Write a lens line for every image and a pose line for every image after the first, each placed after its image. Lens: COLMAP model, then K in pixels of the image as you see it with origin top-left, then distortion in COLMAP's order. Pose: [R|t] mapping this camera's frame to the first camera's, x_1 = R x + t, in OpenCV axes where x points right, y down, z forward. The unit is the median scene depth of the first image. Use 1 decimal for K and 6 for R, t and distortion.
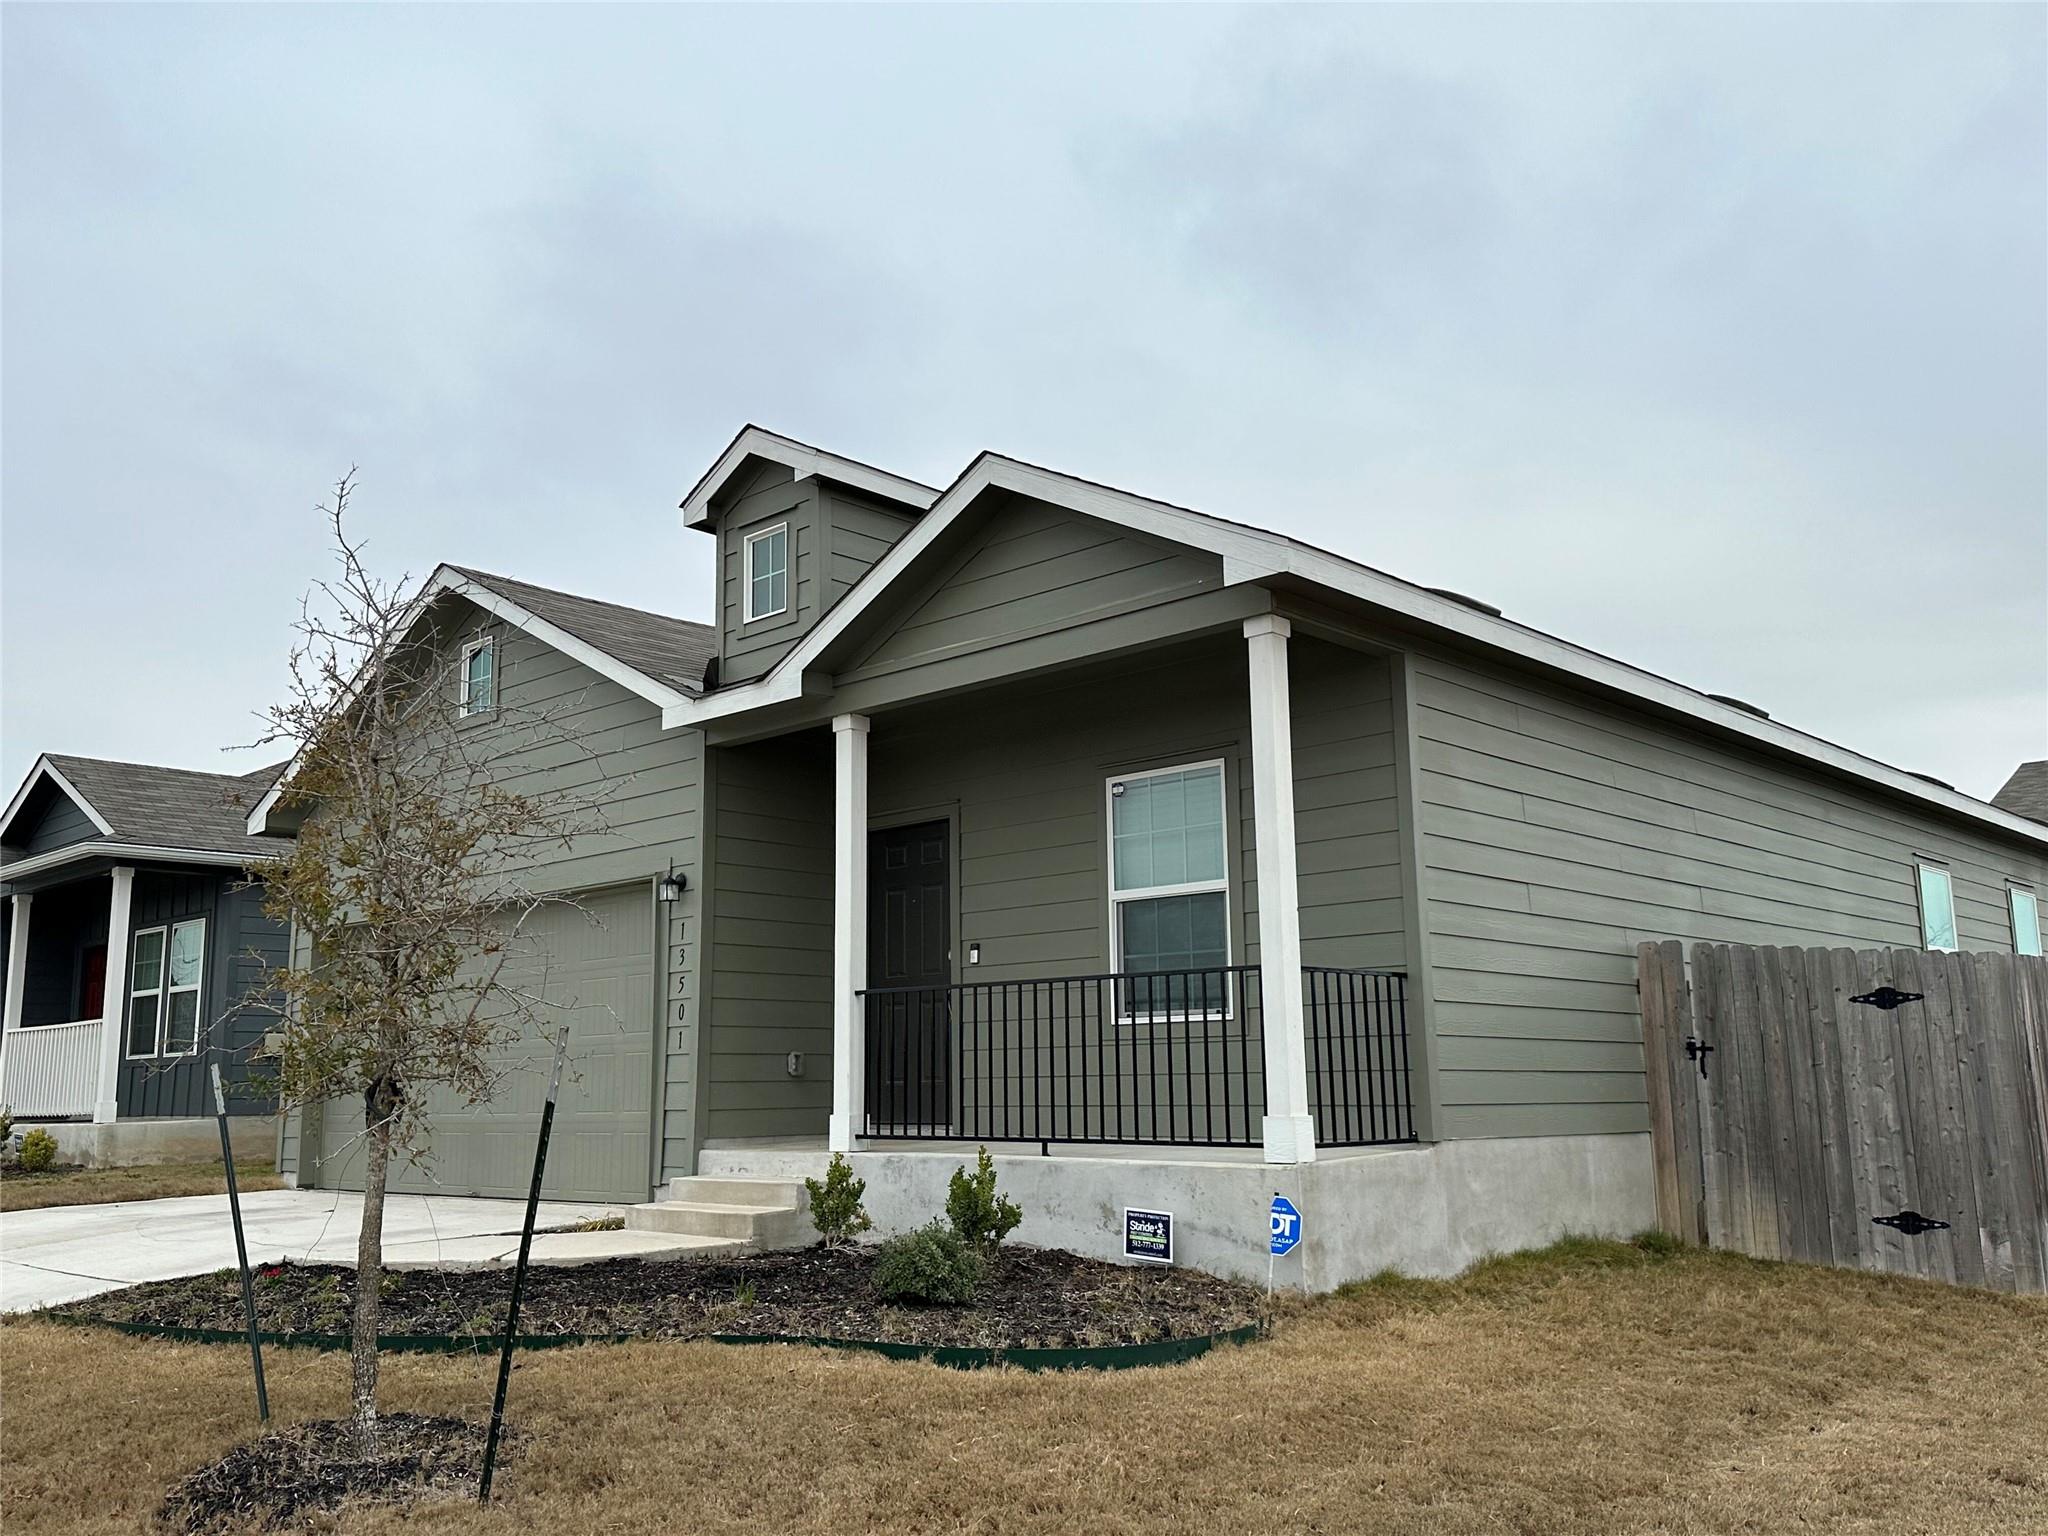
lens RADIAL K [[1657.1, 0, 1053.9], [0, 1657.1, 765.6], [0, 0, 1]] dist [0.128995, -0.206574]
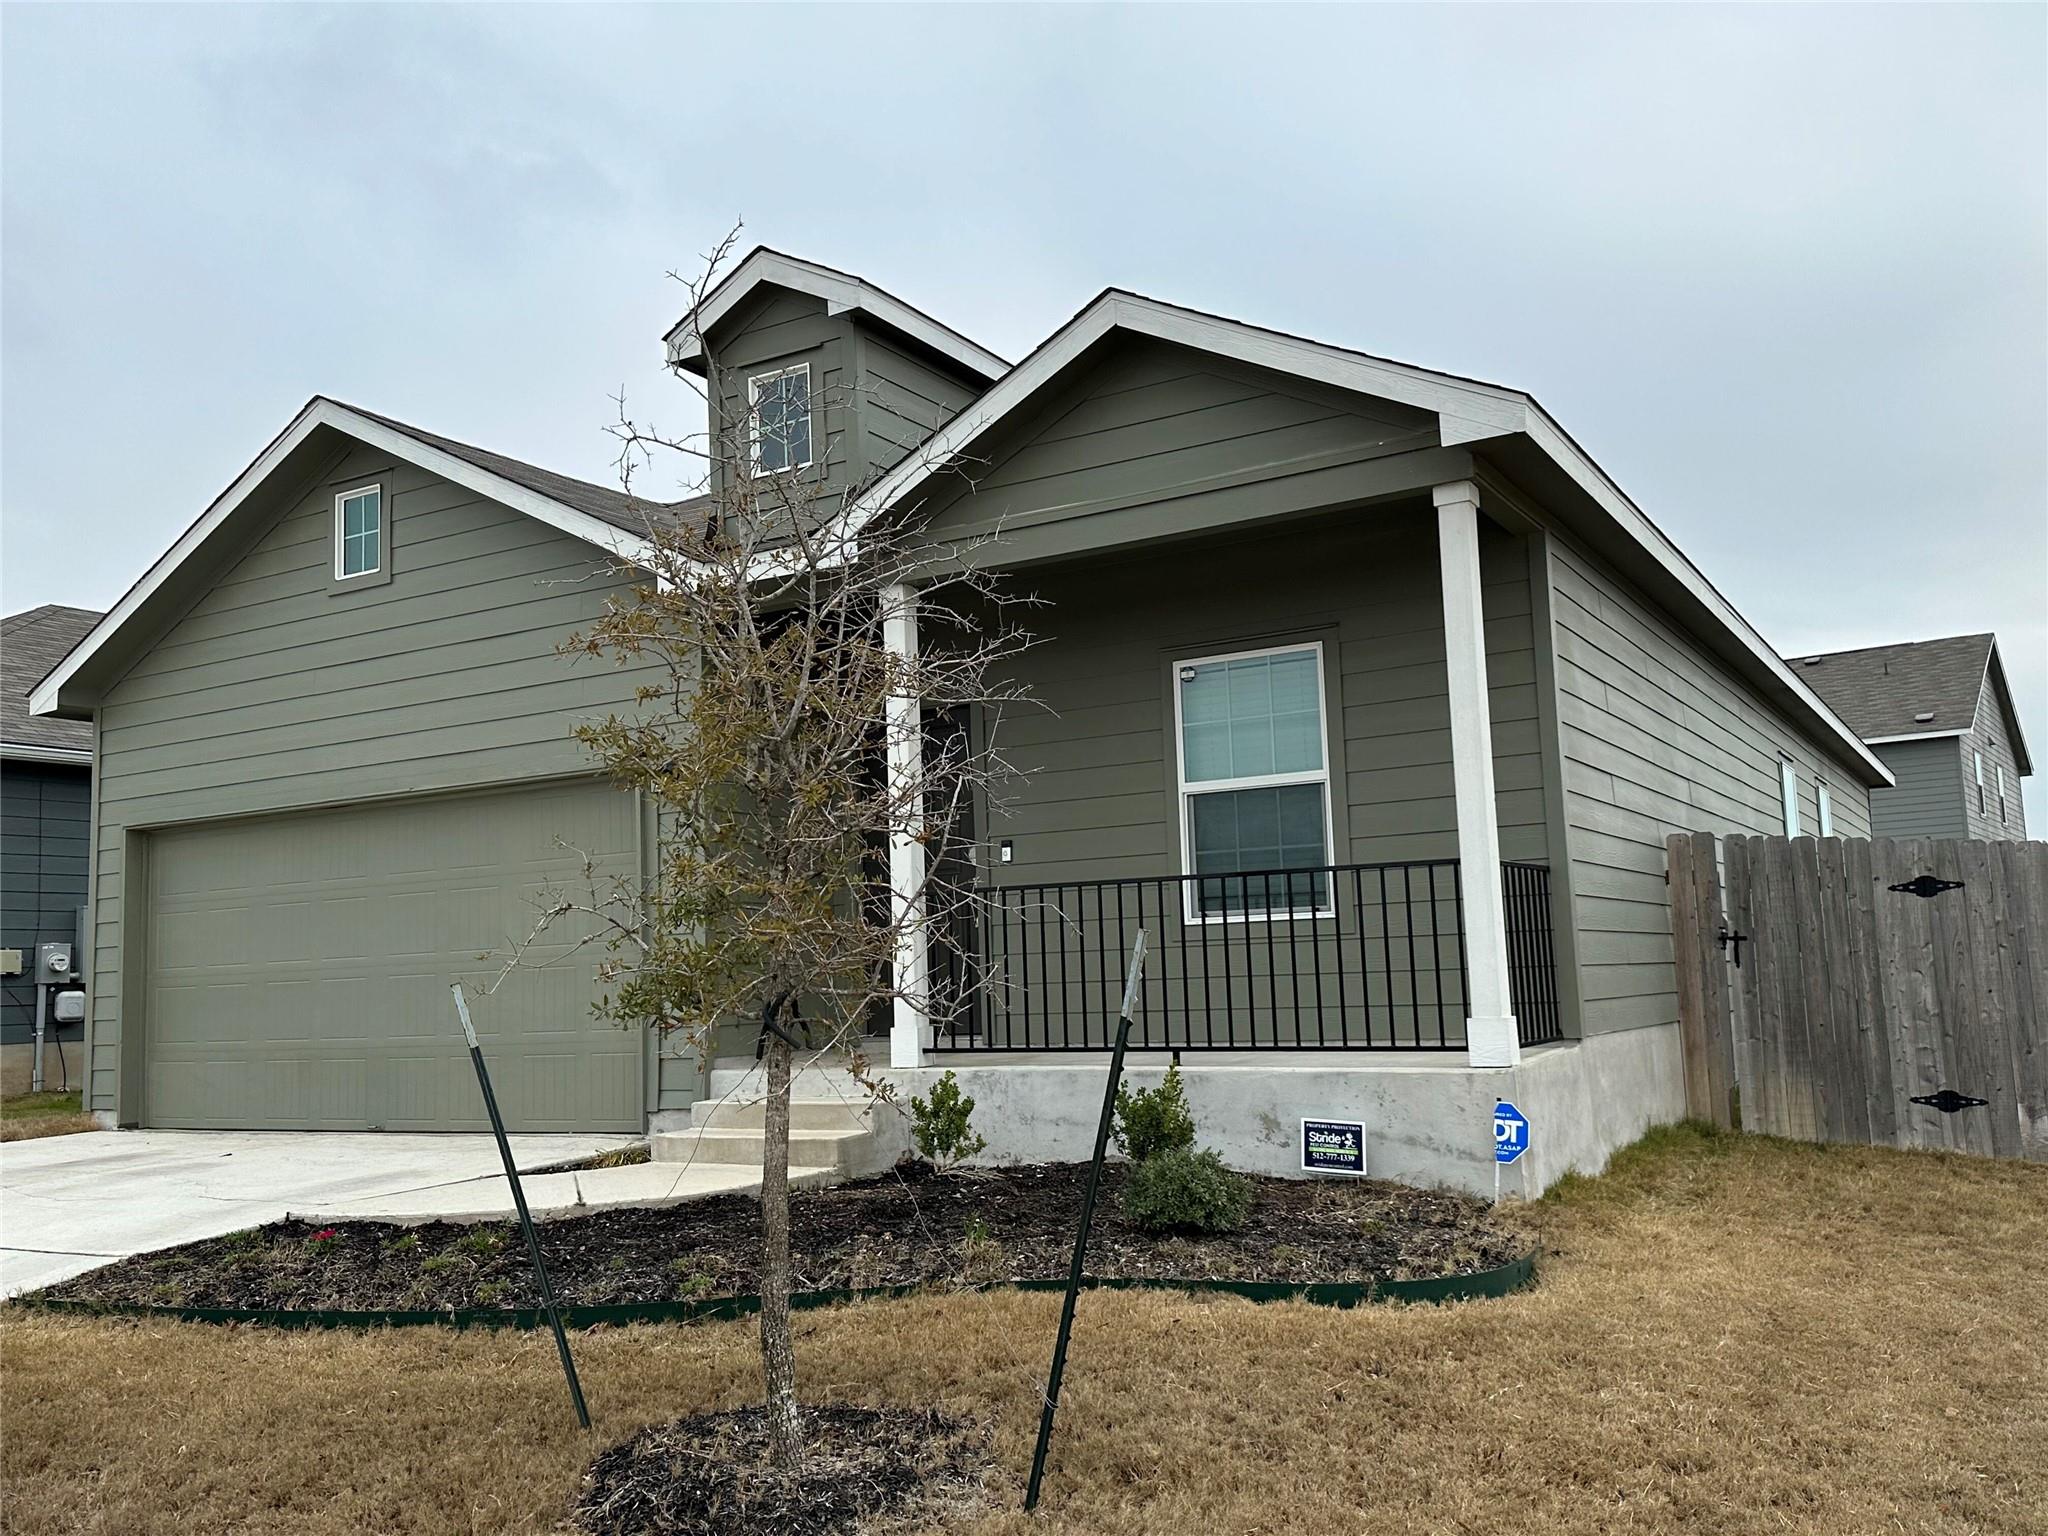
lens RADIAL K [[1657.1, 0, 1053.9], [0, 1657.1, 765.6], [0, 0, 1]] dist [0.128995, -0.206574]
pose [[0.977420, 0.004965, 0.211248, -0.250753], [-0.017230, 0.998267, 0.056260, 0.015904], [-0.210602, -0.058629, 0.975812, 0.114815]]
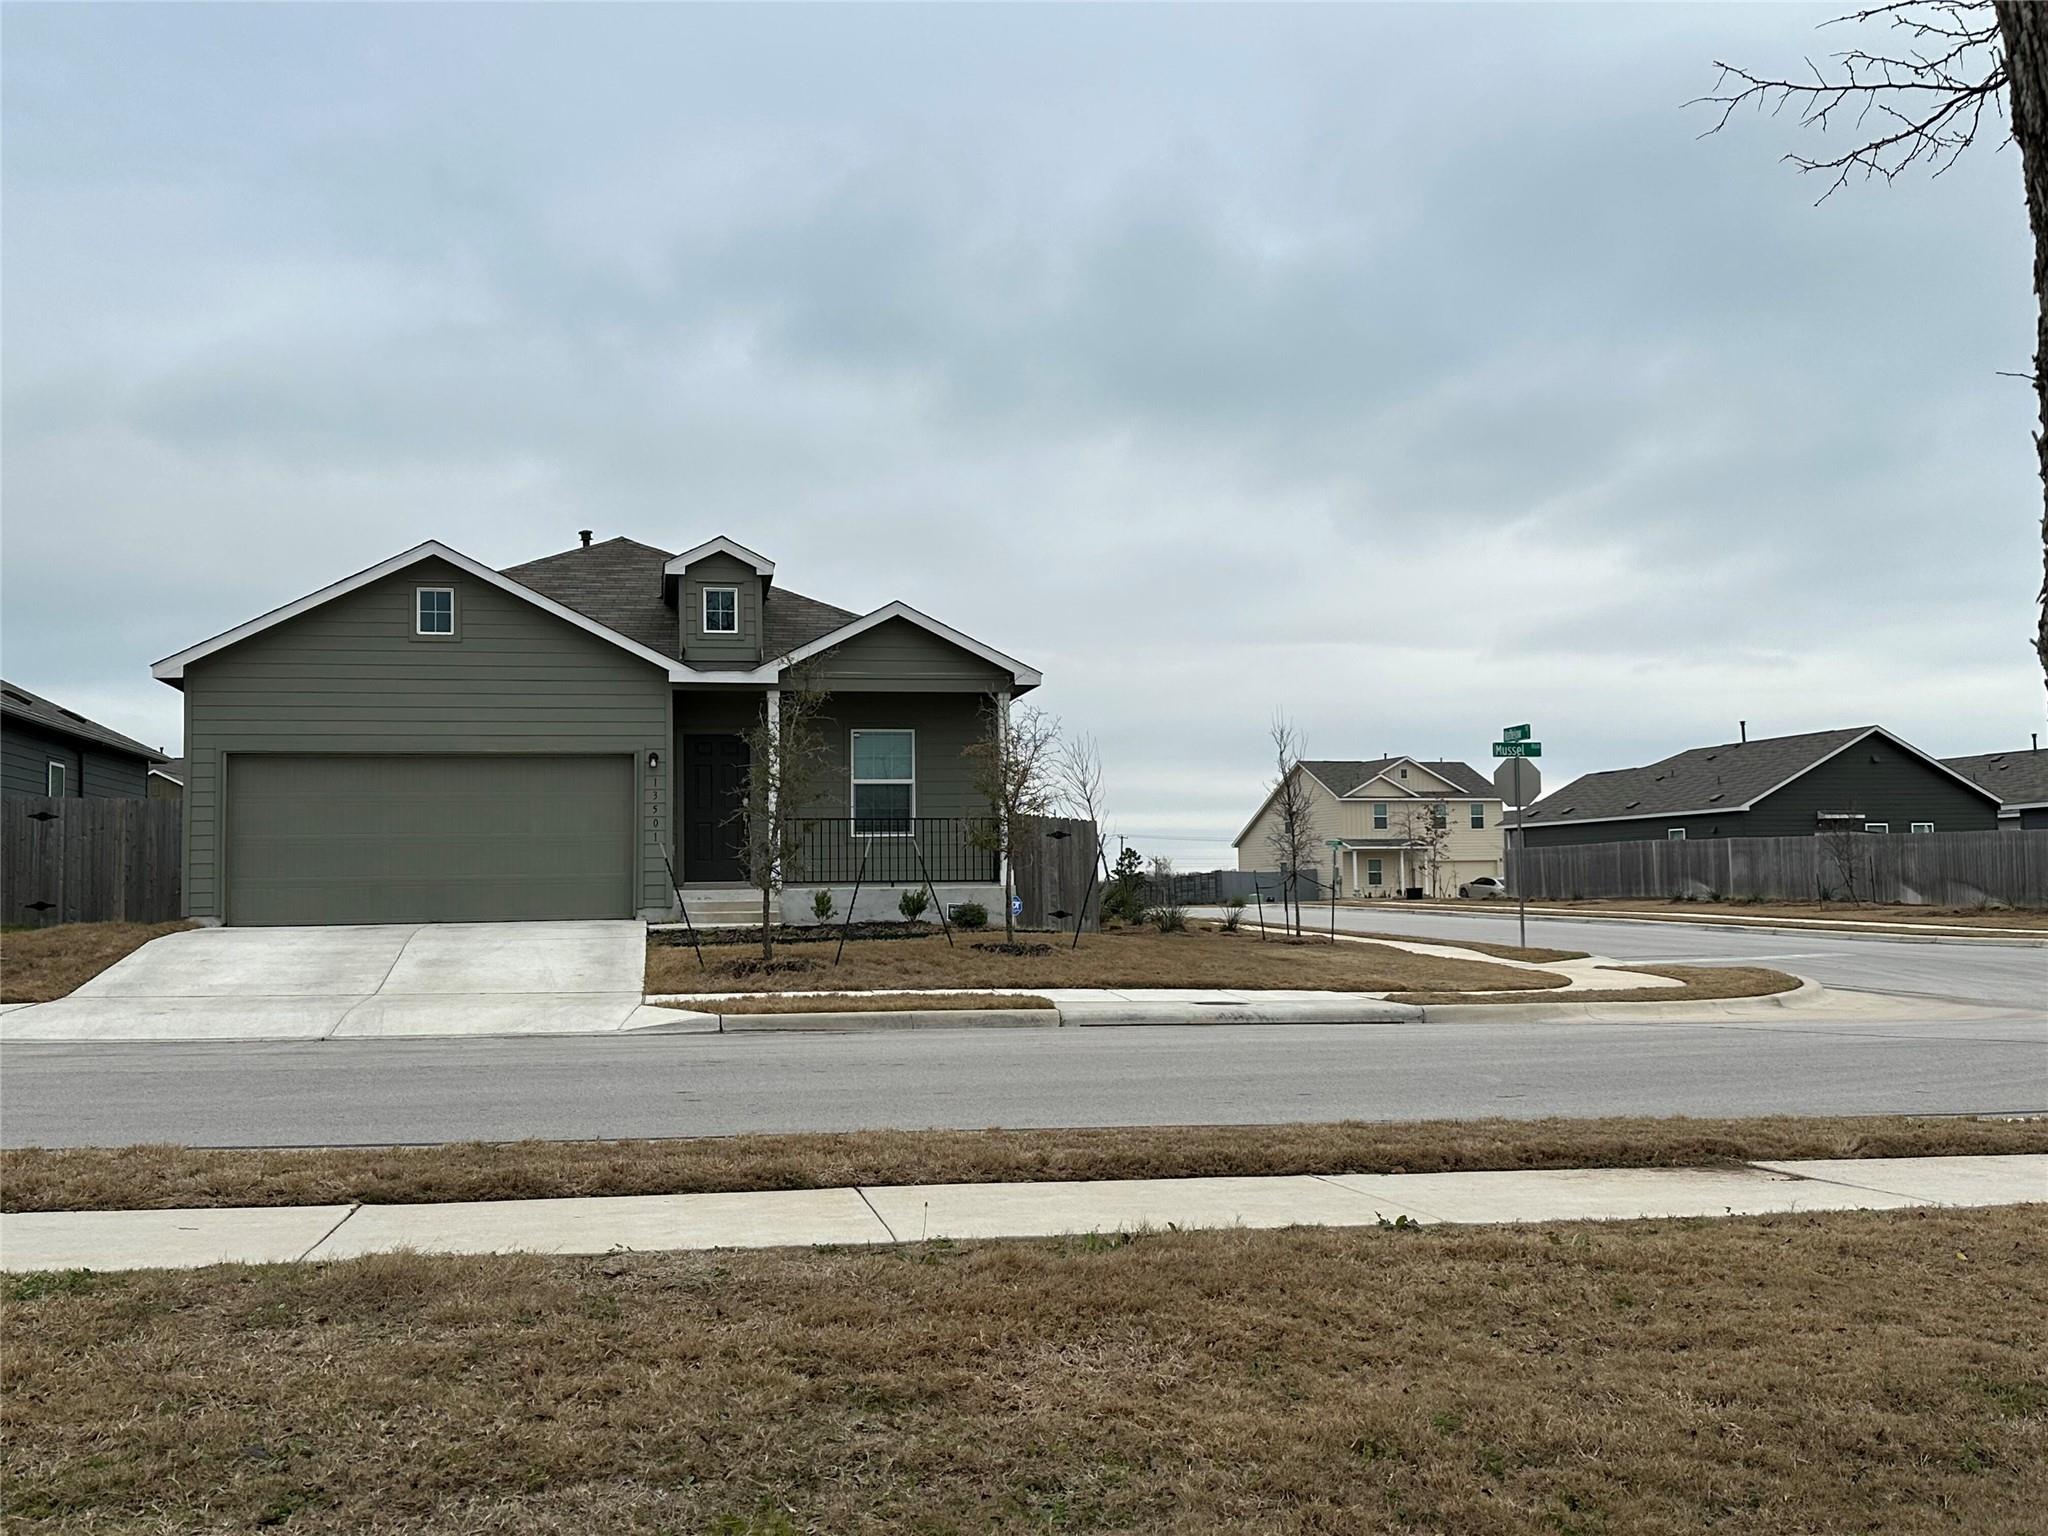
lens RADIAL K [[2032.3, 0, 1055.0], [0, 2032.3, 770.7], [0, 0, 1]] dist [0.115070, -0.010516]
pose [[0.586570, 0.056747, 0.807908, -2.222485], [-0.148902, 0.988094, 0.038704, -0.092541], [-0.796093, -0.143001, 0.588036, -0.932645]]
